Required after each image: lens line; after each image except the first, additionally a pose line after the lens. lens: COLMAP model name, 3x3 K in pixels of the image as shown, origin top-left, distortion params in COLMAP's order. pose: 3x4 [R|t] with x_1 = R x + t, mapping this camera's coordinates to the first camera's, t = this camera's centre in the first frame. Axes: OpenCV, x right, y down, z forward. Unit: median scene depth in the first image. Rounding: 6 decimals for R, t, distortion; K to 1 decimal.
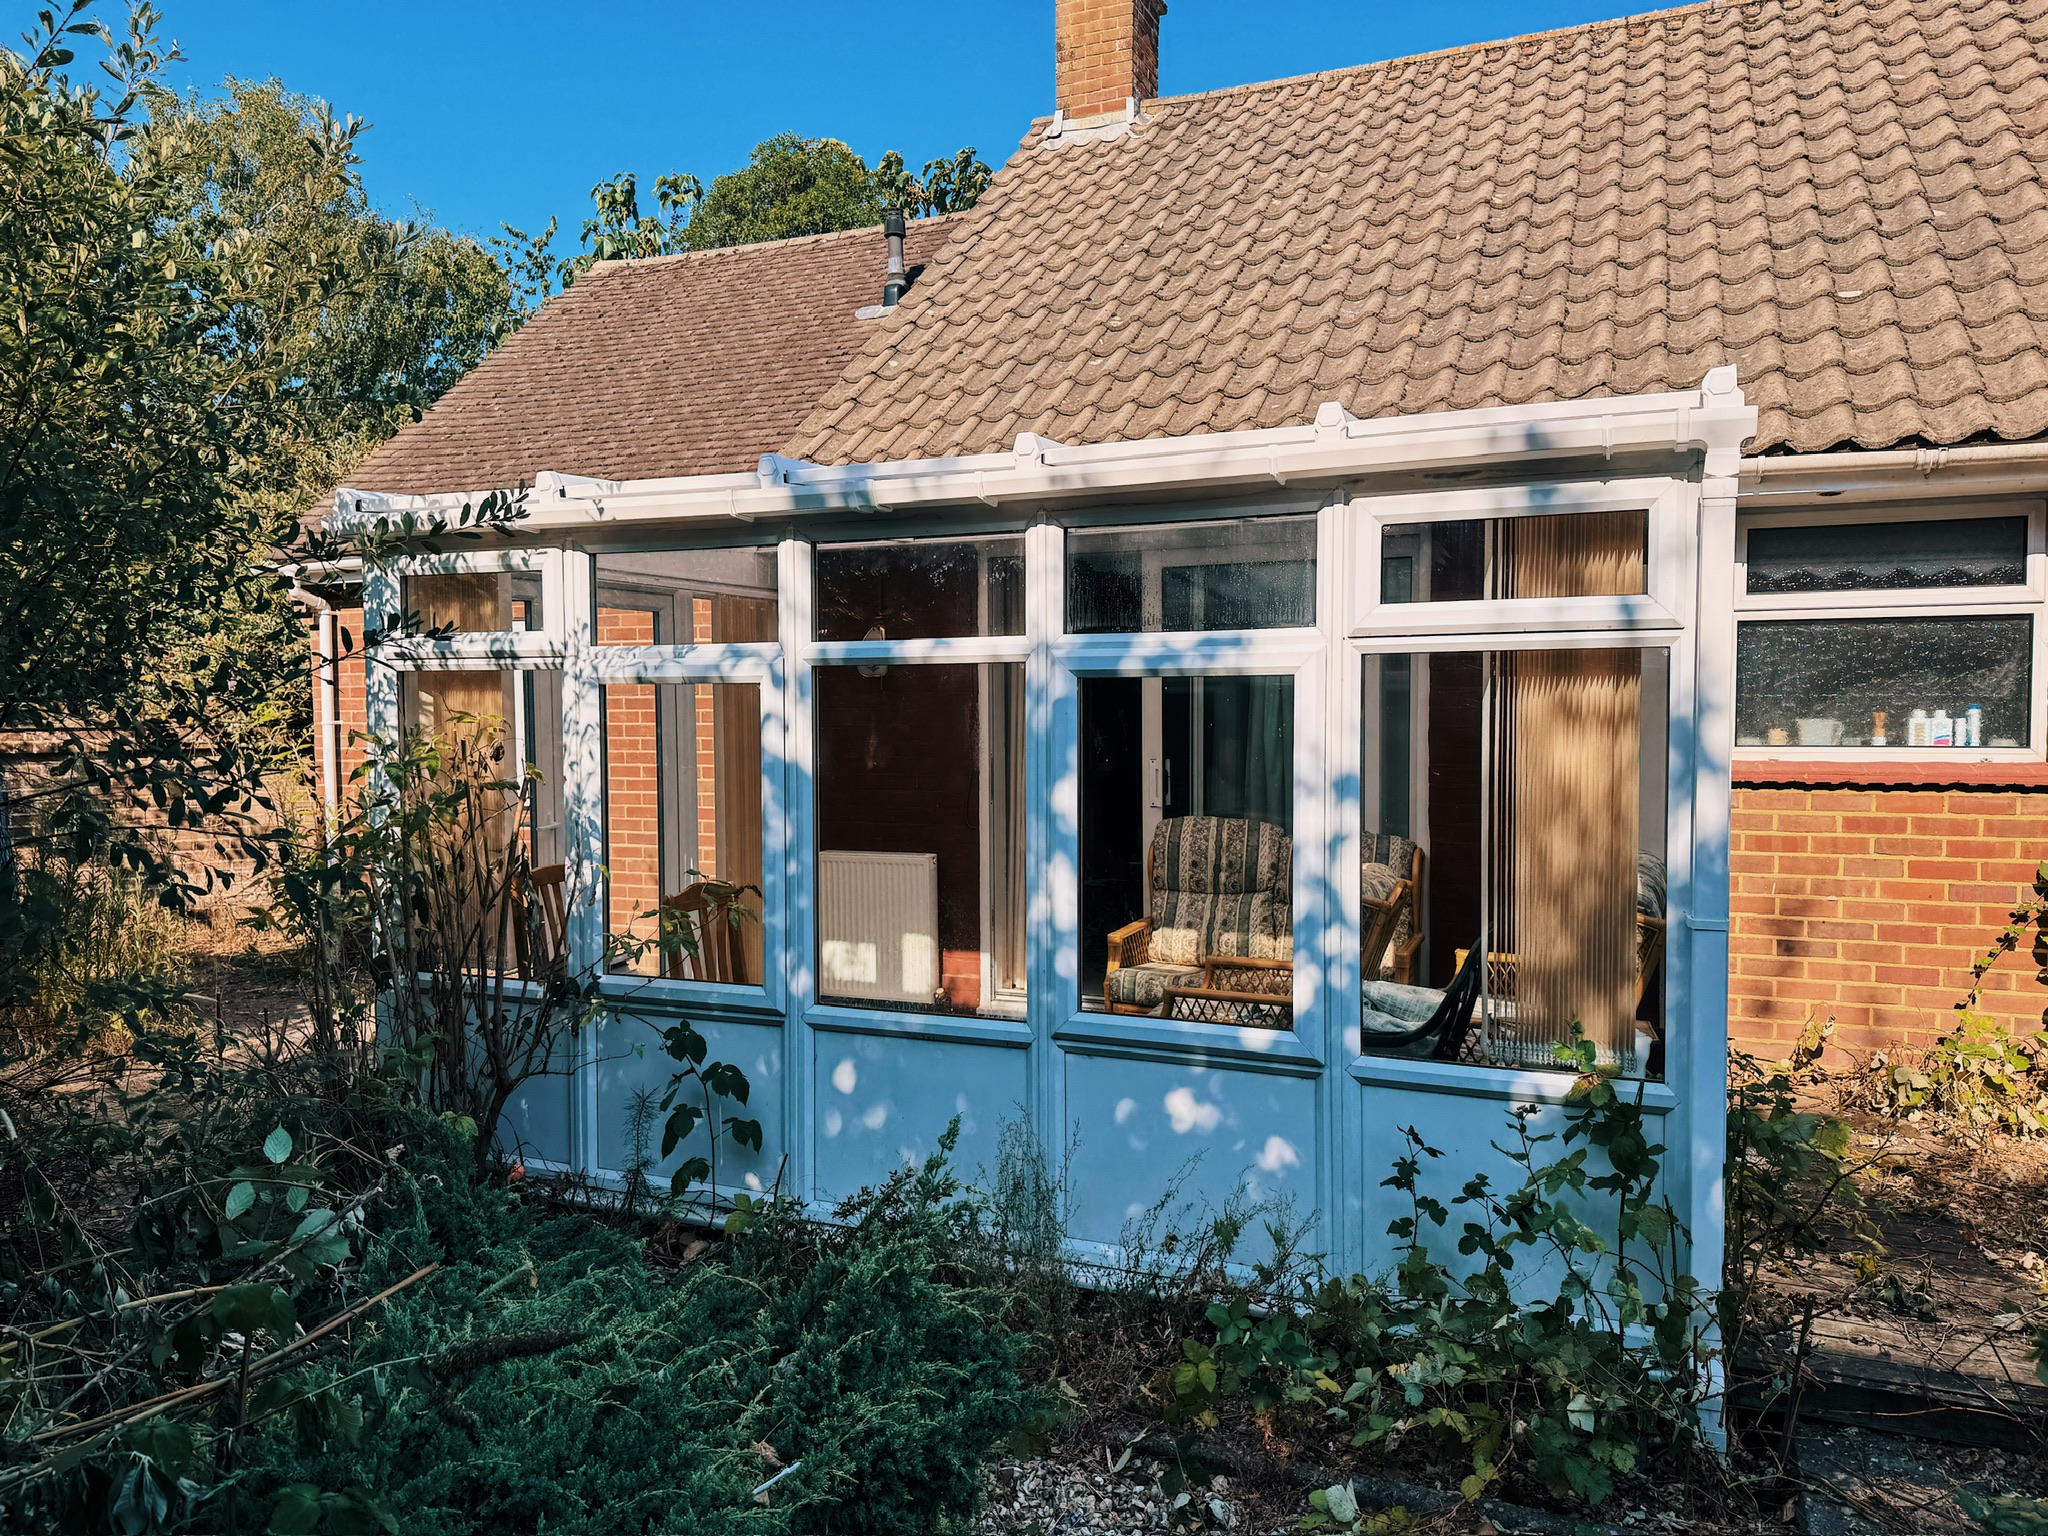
lens RADIAL K [[1437.9, 0, 1024.0], [0, 1437.9, 768.0], [0, 0, 1]] dist [0.045779, -0.054125]
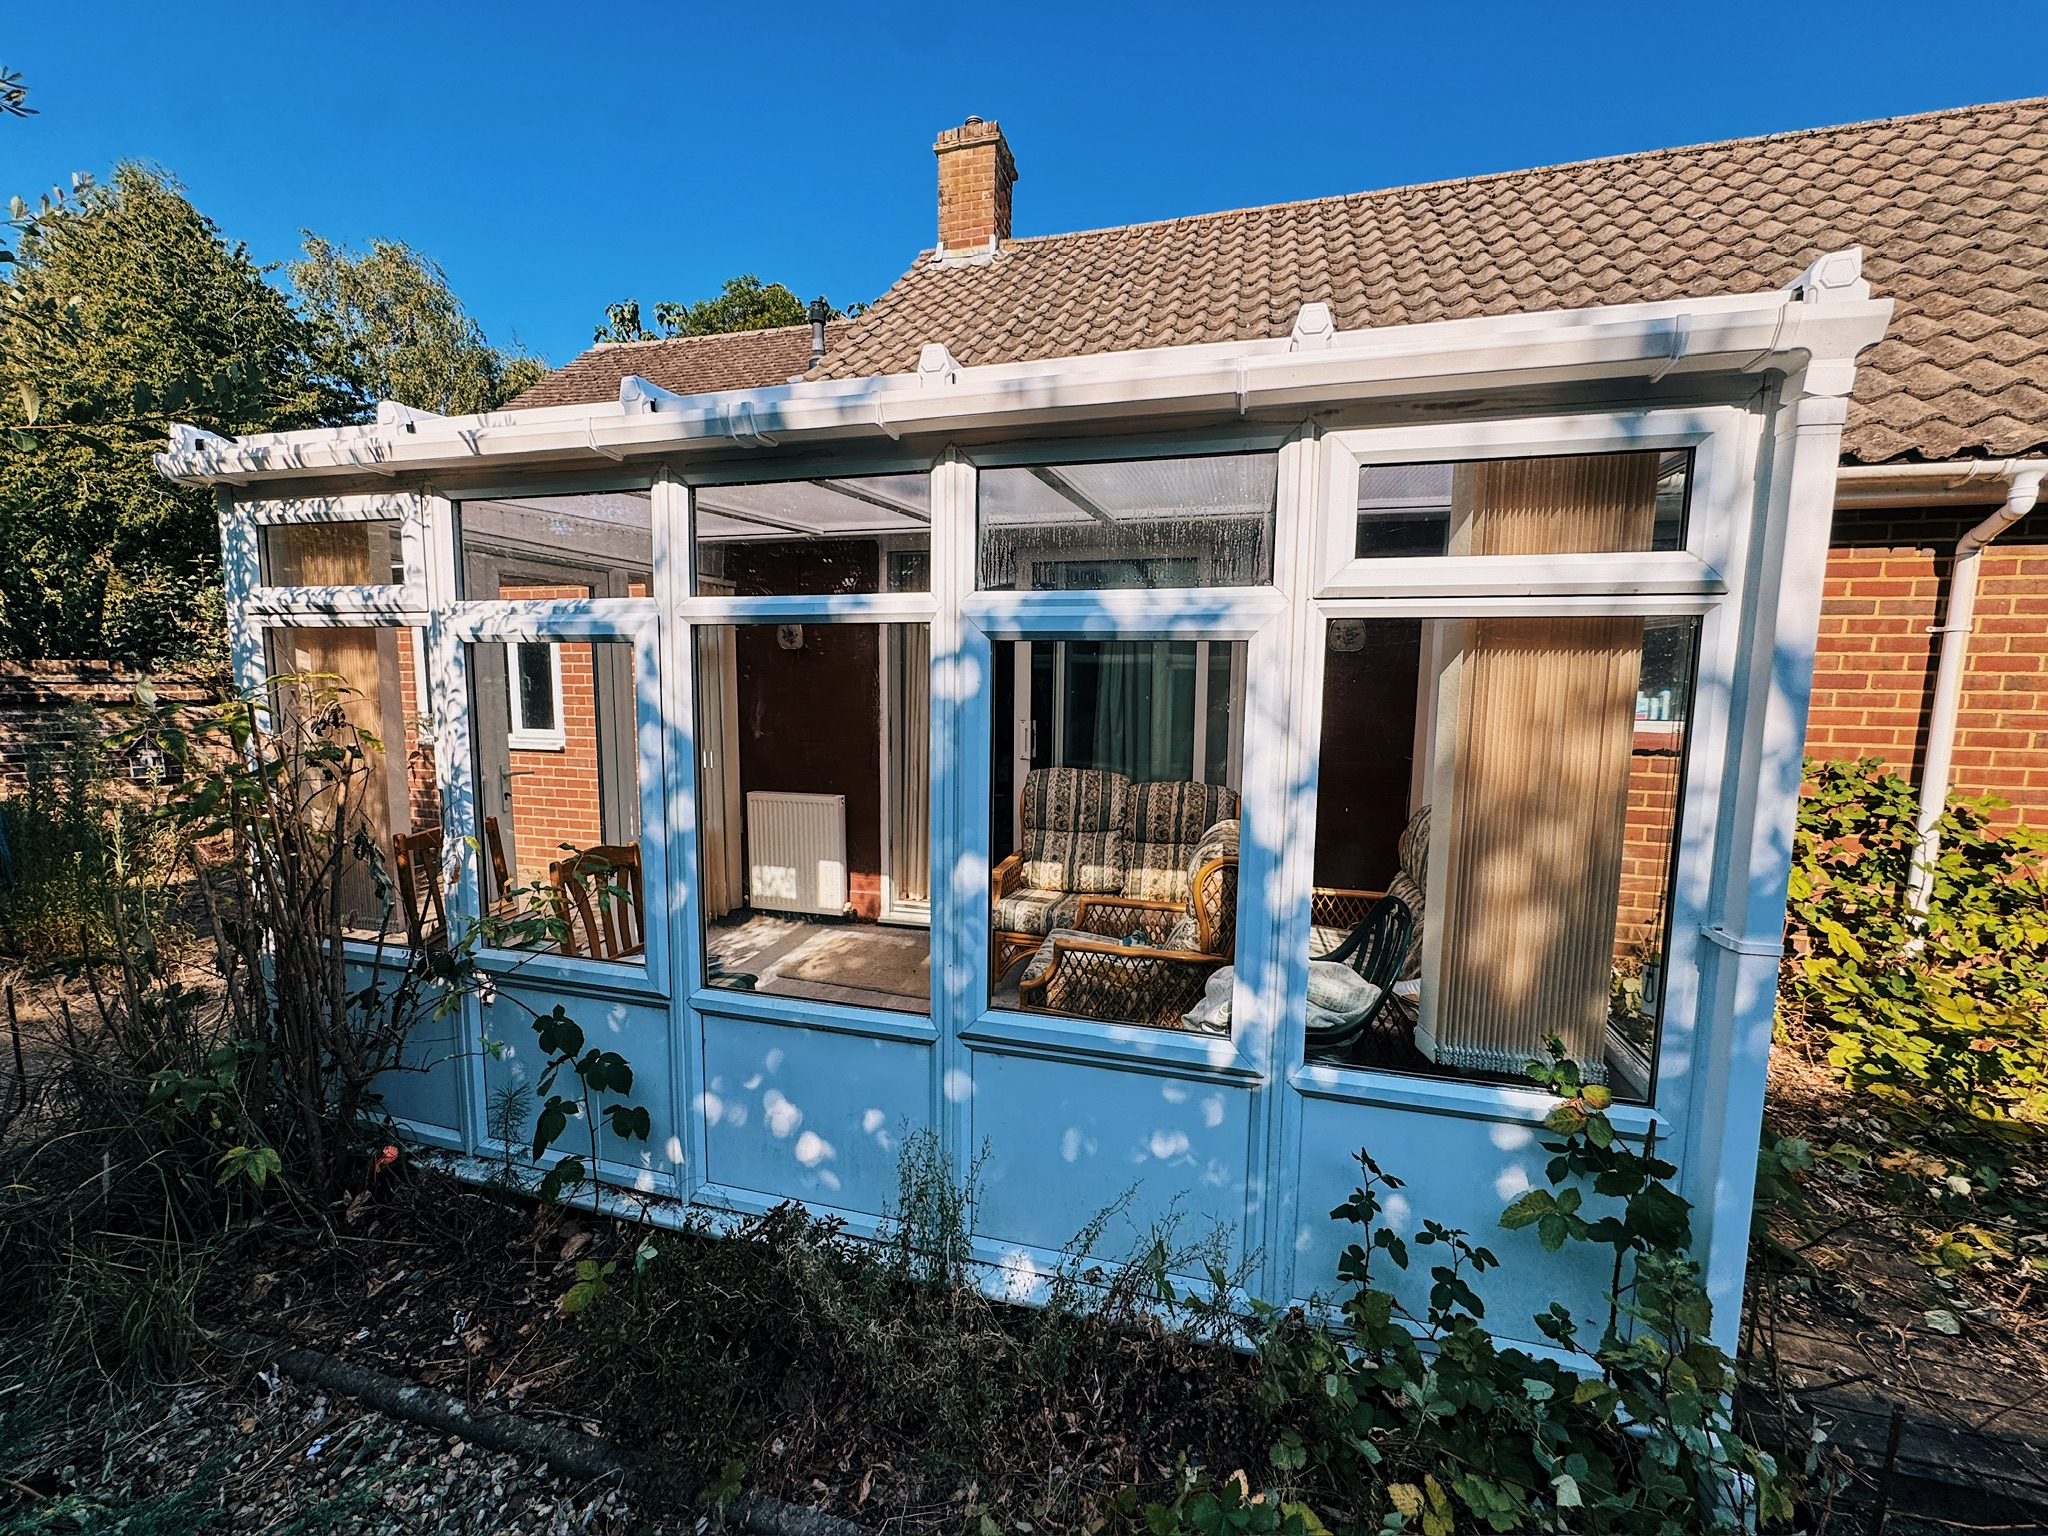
lens RADIAL K [[821.3, 0, 1018.3], [0, 821.3, 766.0], [0, 0, 1]] dist [-0.003039, -0.000609]
pose [[0.991097, 0.002599, 0.133116, -0.009048], [-0.010936, 0.998020, 0.061938, -0.012719], [-0.132691, -0.062842, 0.989163, 0.352053]]
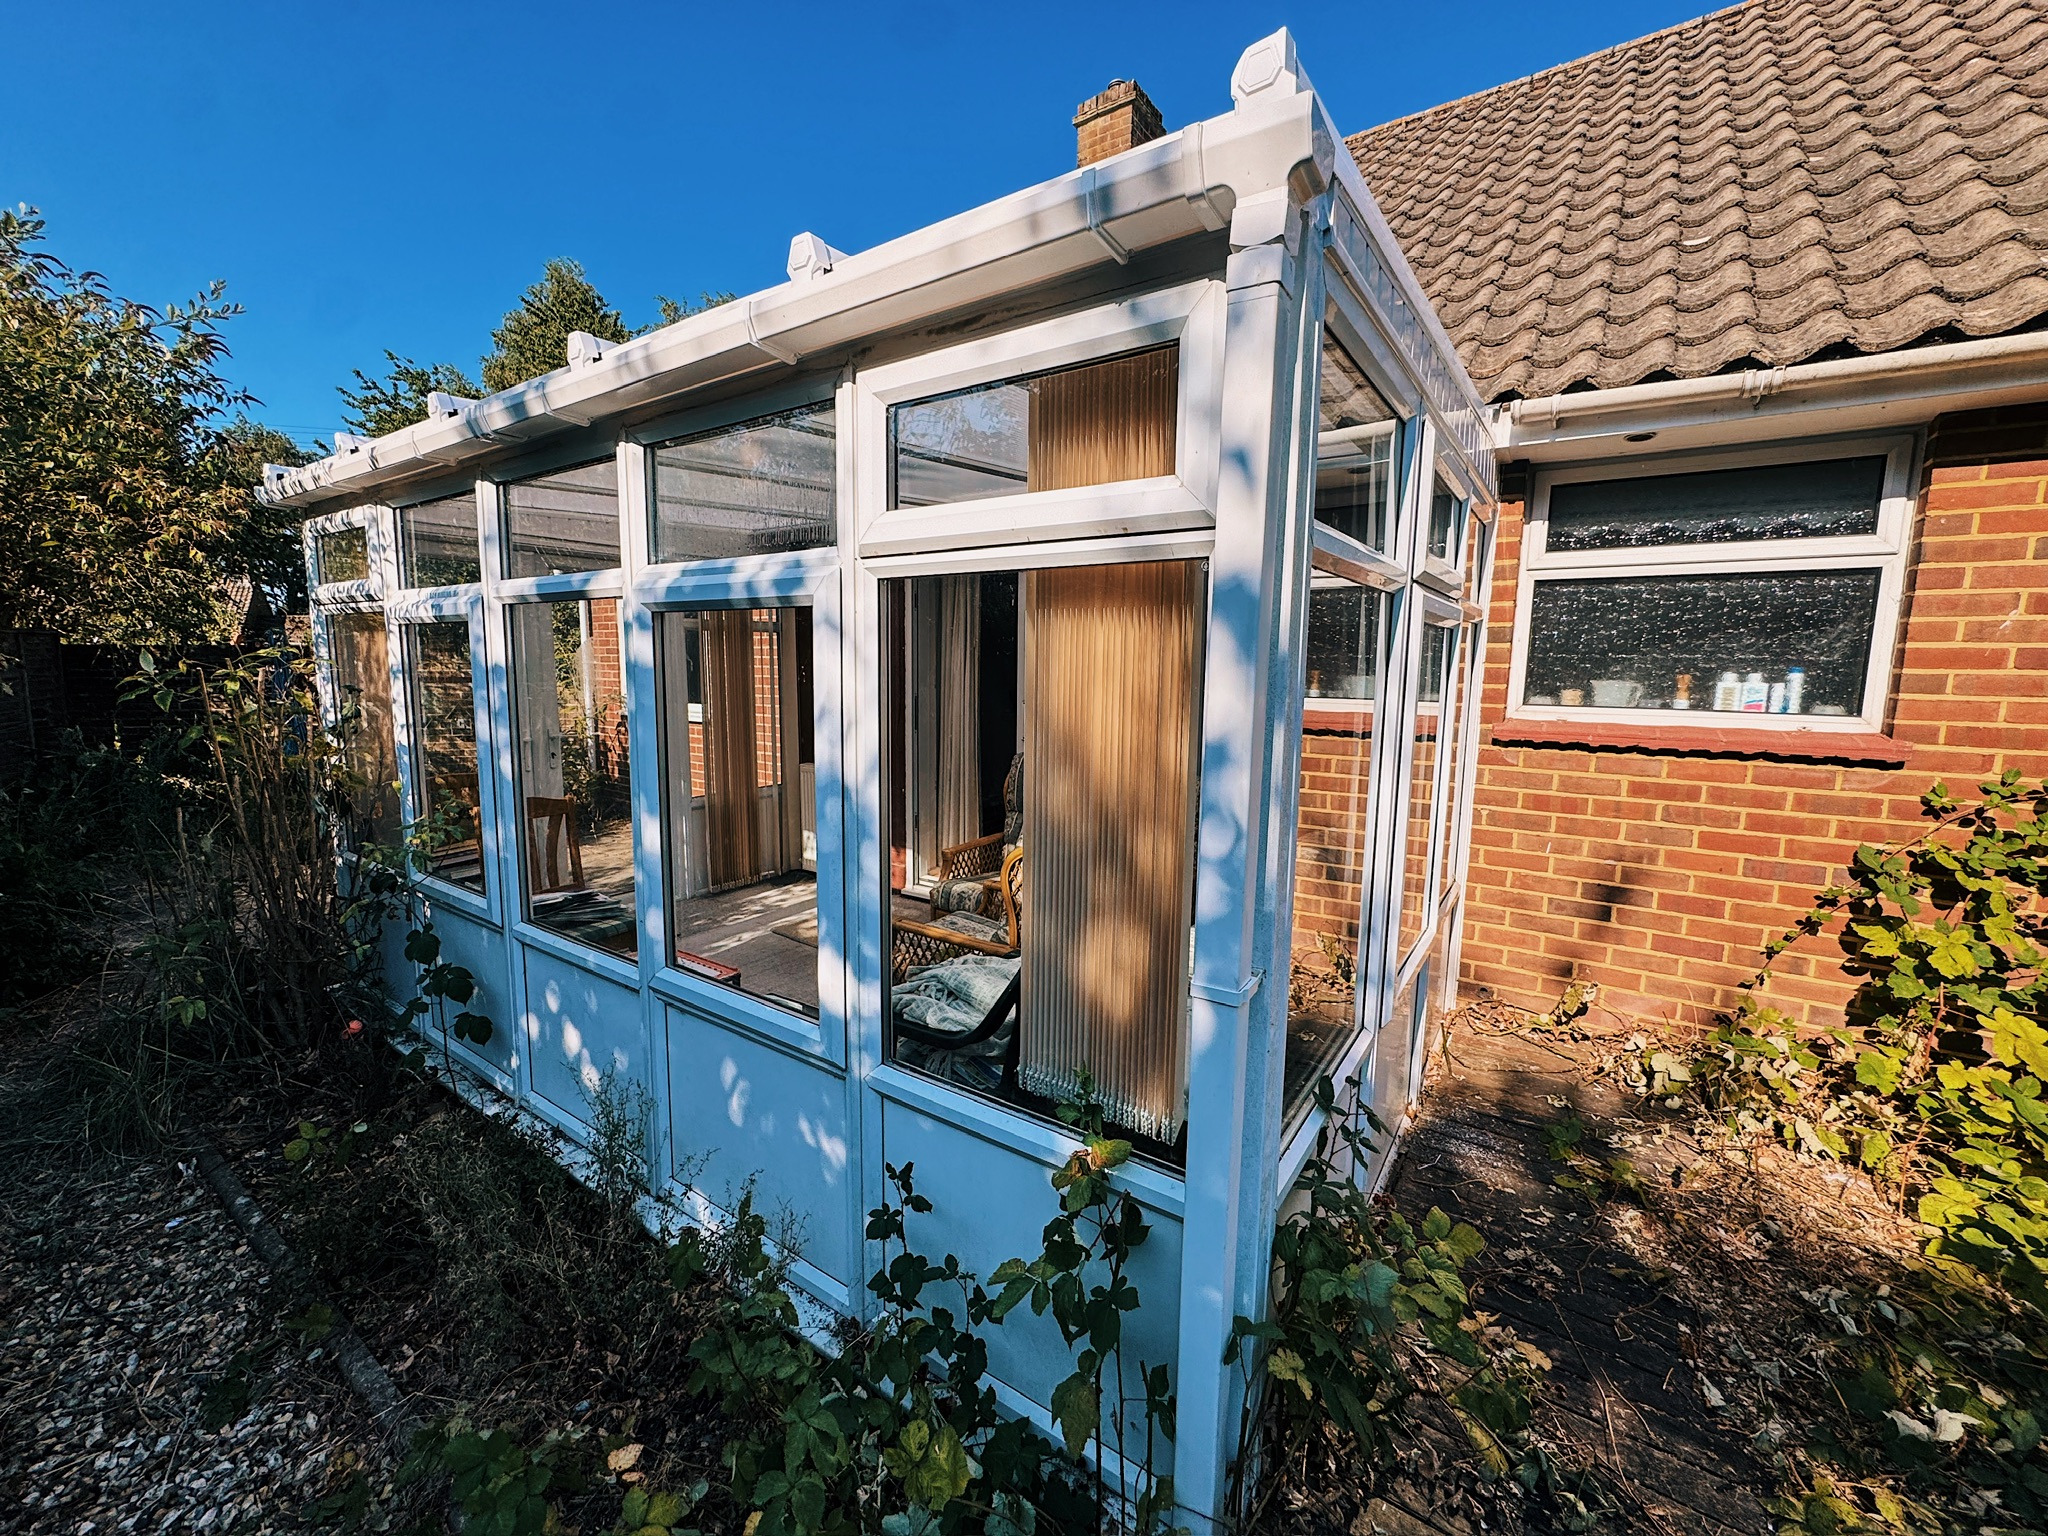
lens RADIAL K [[821.3, 0, 1018.3], [0, 821.3, 766.0], [0, 0, 1]] dist [-0.003039, -0.000609]
pose [[0.978936, 0.043751, -0.199425, 0.269808], [-0.027580, 0.996154, 0.083161, -0.010962], [0.202297, -0.075910, 0.976378, 0.376799]]
